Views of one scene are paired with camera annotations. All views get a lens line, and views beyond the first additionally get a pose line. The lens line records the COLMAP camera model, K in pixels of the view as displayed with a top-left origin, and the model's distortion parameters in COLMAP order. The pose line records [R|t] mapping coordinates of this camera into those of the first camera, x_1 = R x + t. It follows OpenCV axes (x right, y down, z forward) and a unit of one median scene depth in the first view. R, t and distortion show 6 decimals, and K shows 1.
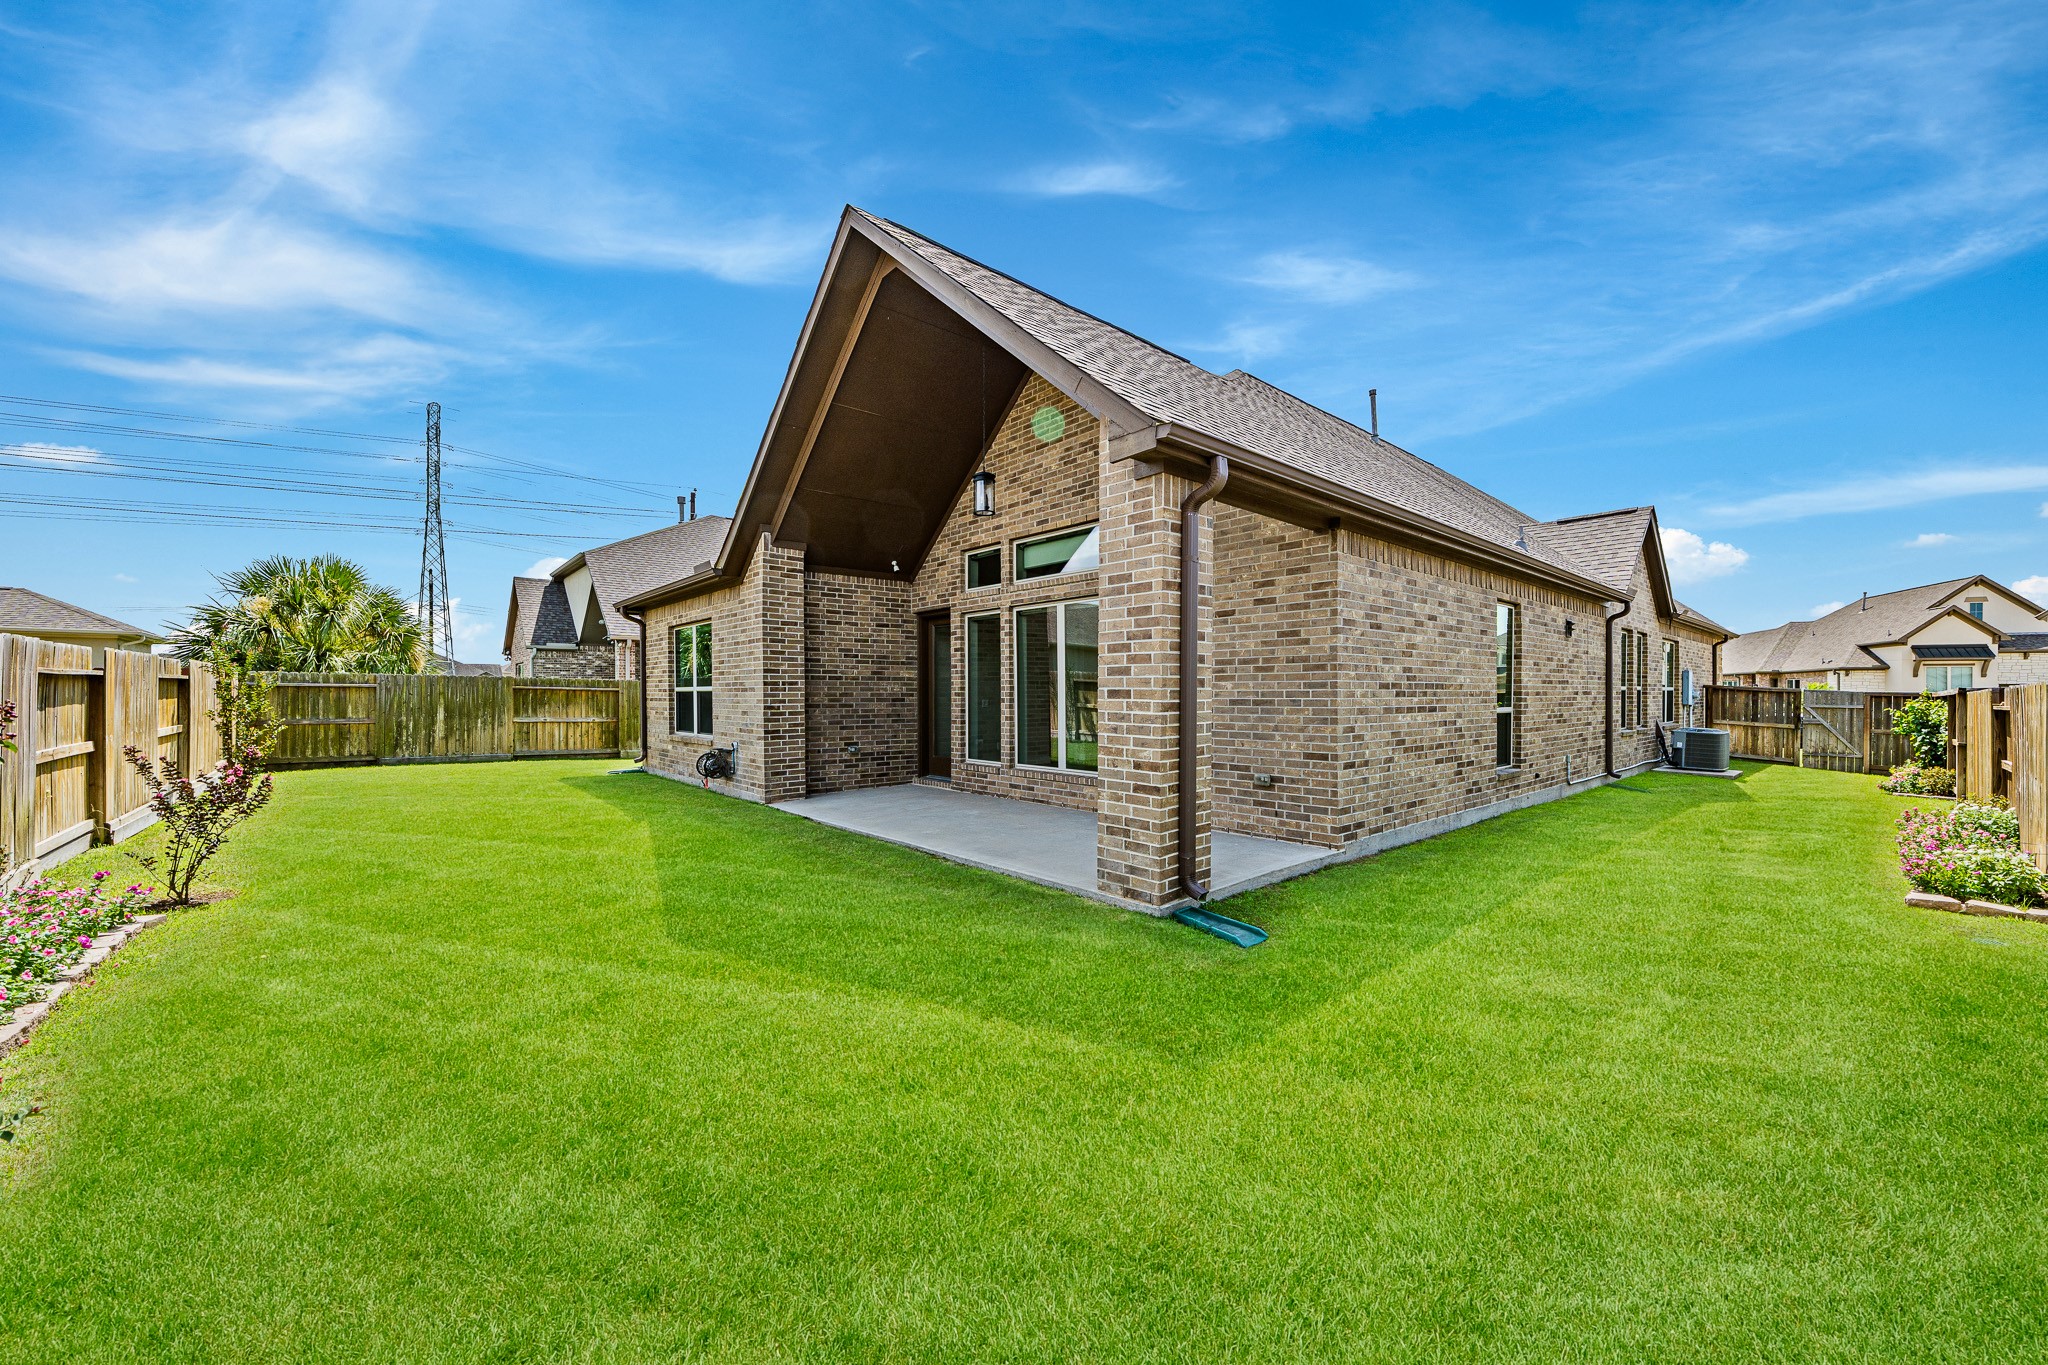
lens RADIAL K [[791.7, 0, 1028.9], [0, 791.7, 689.8], [0, 0, 1]] dist [-0.002386, -0.000187]
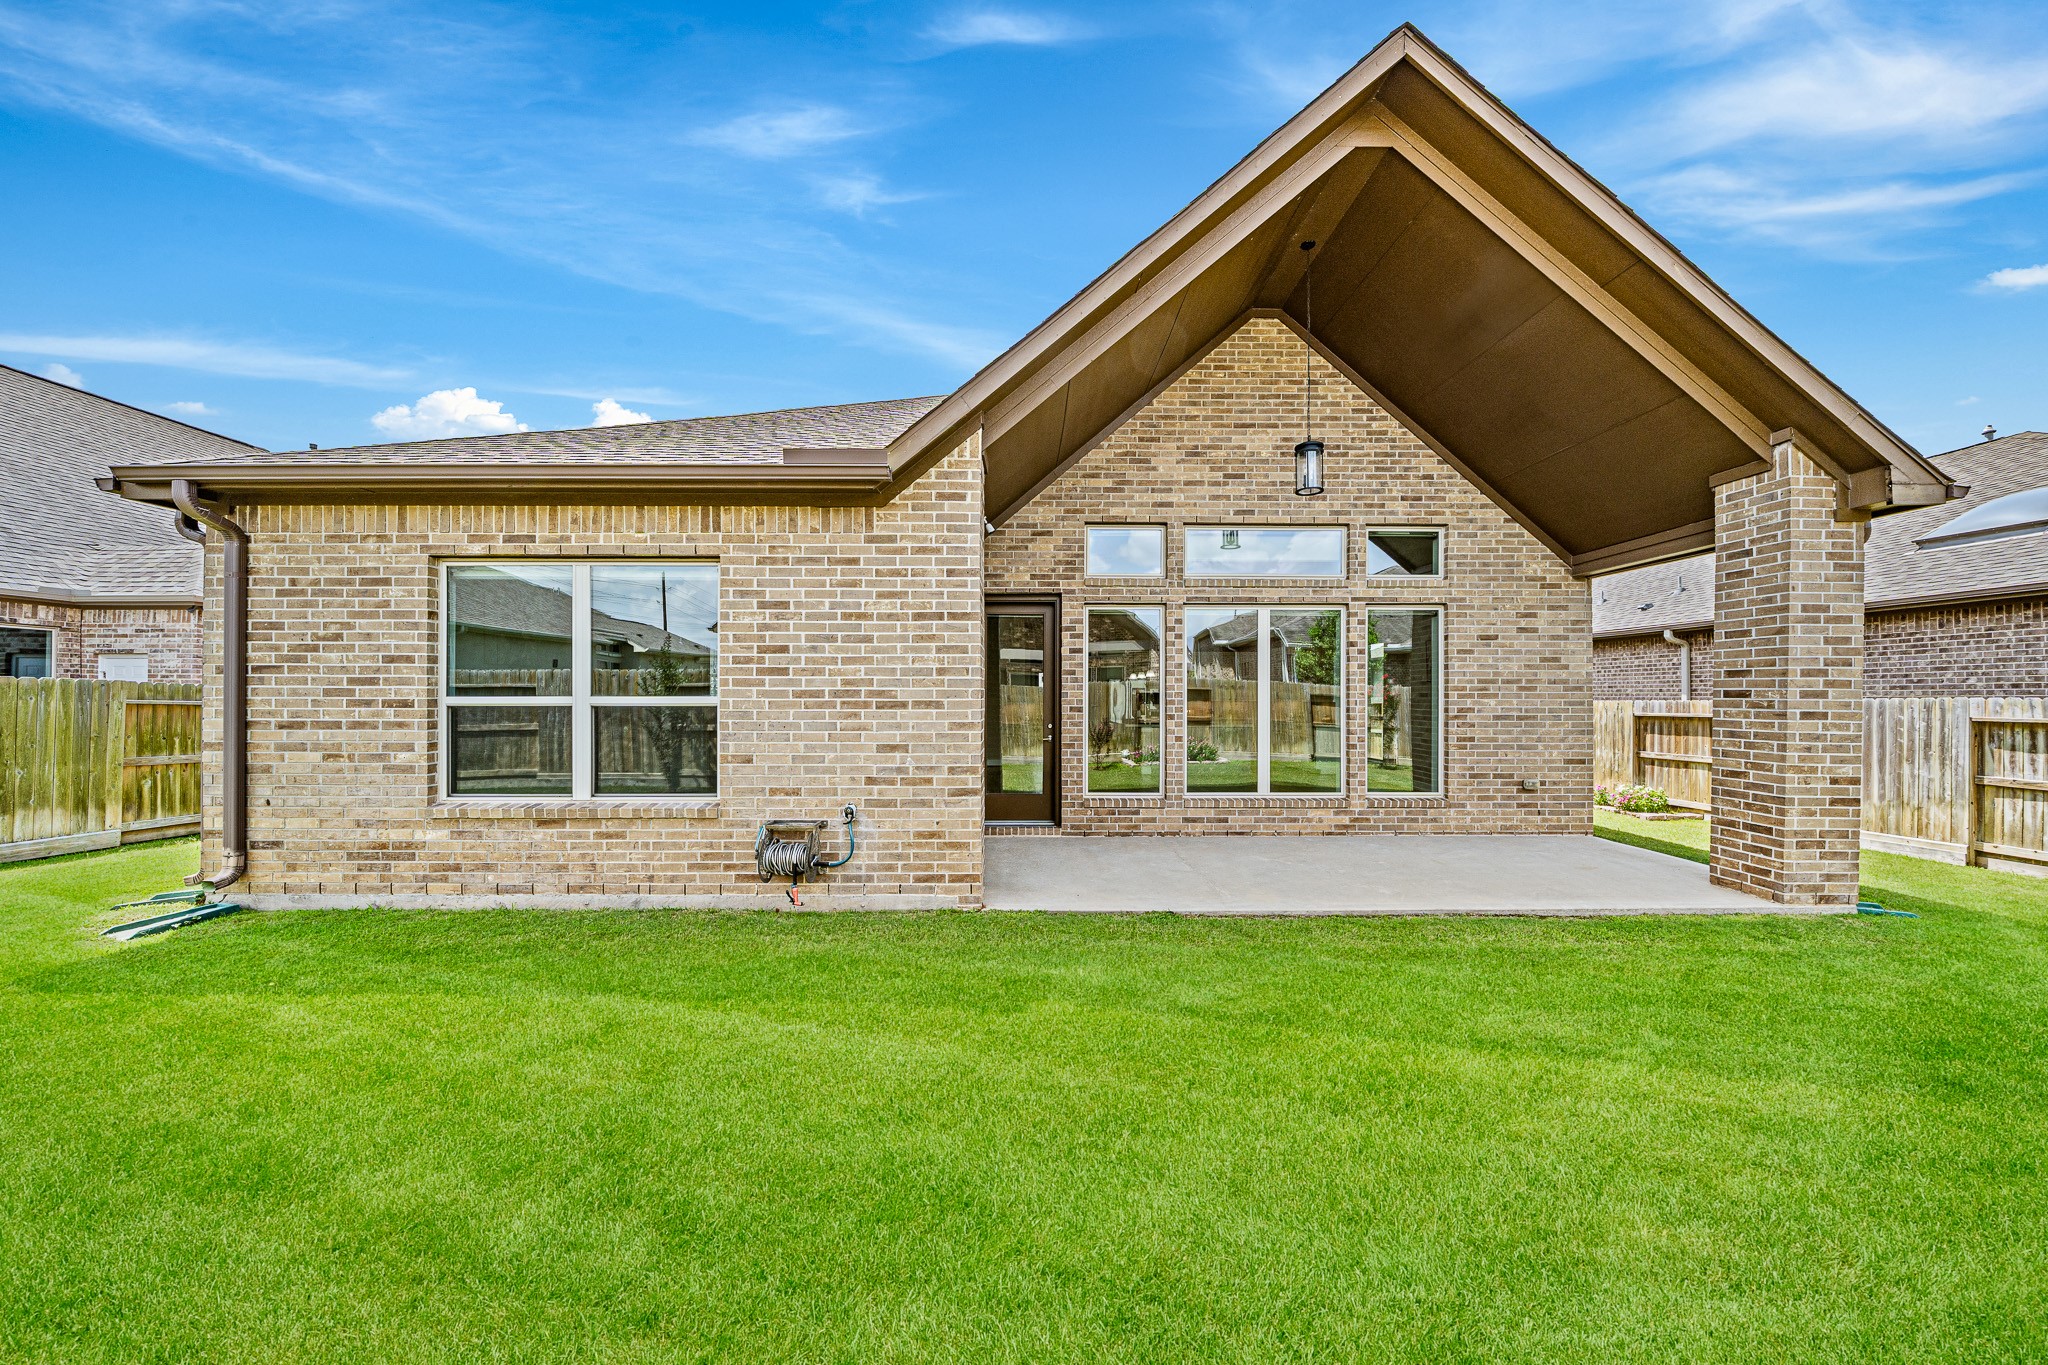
lens RADIAL K [[720.1, 0, 1023.3], [0, 720.1, 688.3], [0, 0, 1]] dist [-0.000409, -0.000017]
pose [[0.636895, 0.013189, 0.770838, -0.992159], [-0.007838, 0.999913, -0.010632, -0.009789], [-0.770911, 0.000729, 0.636943, 0.905234]]
